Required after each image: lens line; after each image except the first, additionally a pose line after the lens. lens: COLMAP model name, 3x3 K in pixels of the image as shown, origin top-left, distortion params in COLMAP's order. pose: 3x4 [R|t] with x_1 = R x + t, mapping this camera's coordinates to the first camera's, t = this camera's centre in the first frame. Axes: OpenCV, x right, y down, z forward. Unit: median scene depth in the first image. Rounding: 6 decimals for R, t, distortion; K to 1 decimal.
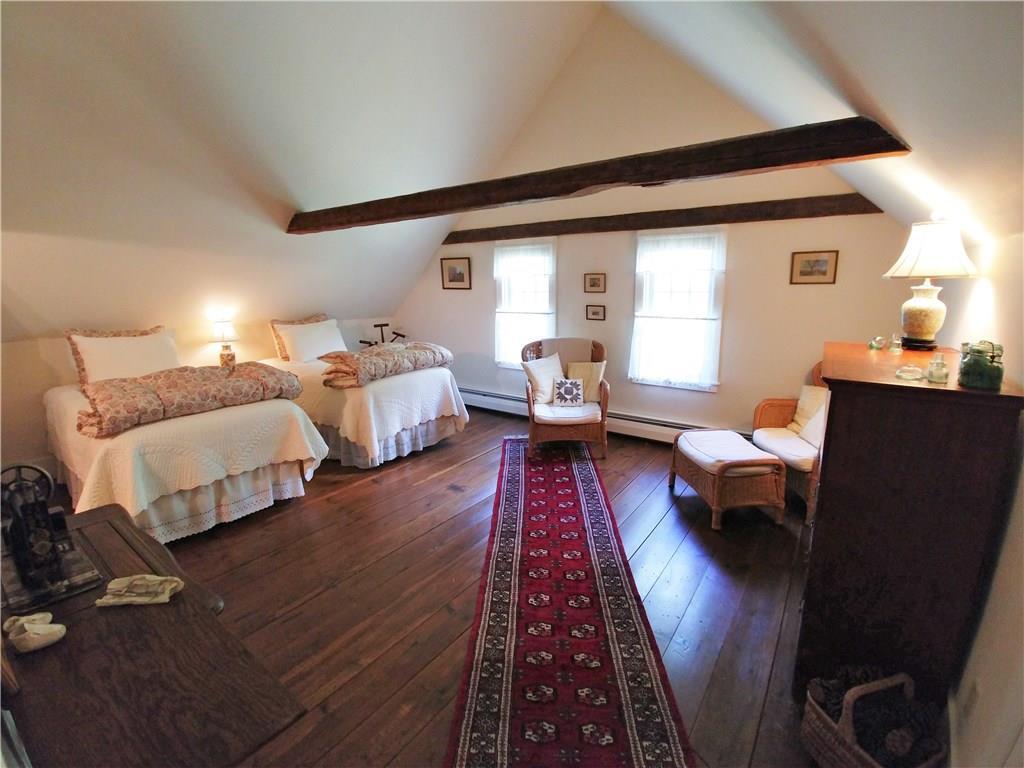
lens RADIAL K [[460.3, 0, 512.0], [0, 460.3, 384.0], [0, 0, 1]] dist [-0.031127, 0.000069]
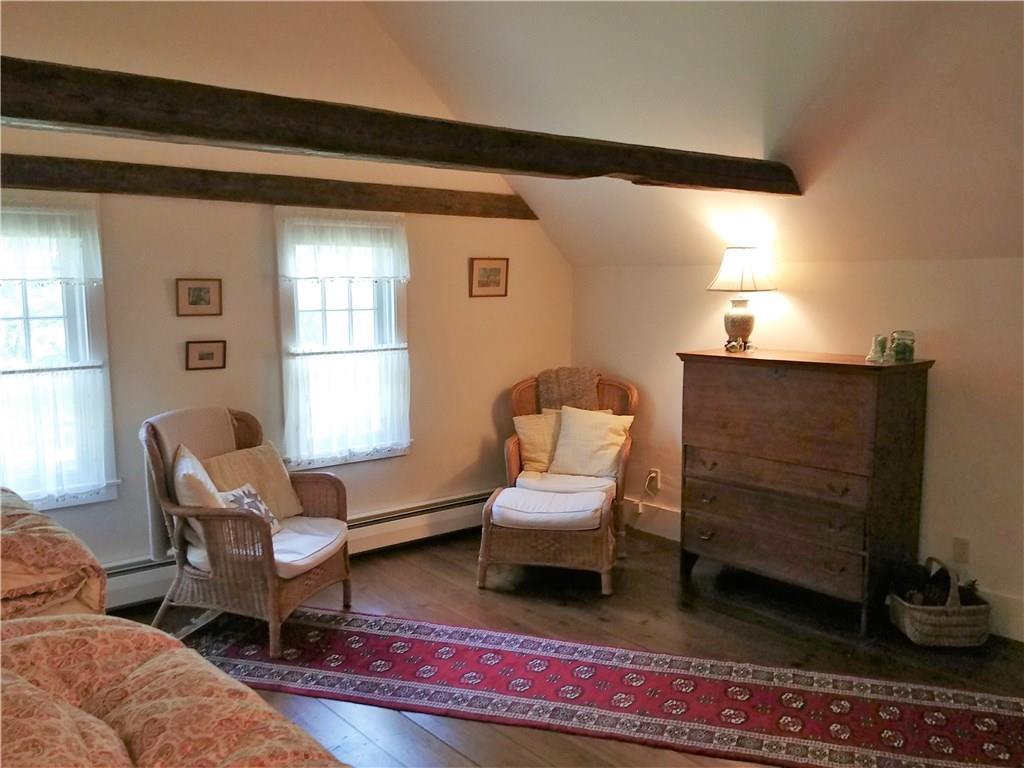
lens RADIAL K [[896.1, 0, 512.0], [0, 896.1, 384.0], [0, 0, 1]] dist [0.040102, -0.004741]
pose [[0.247572, -0.094858, 0.964215, -0.891610], [0.210008, 0.976790, 0.042173, -0.121476], [-0.945835, 0.192052, 0.261747, 0.547511]]
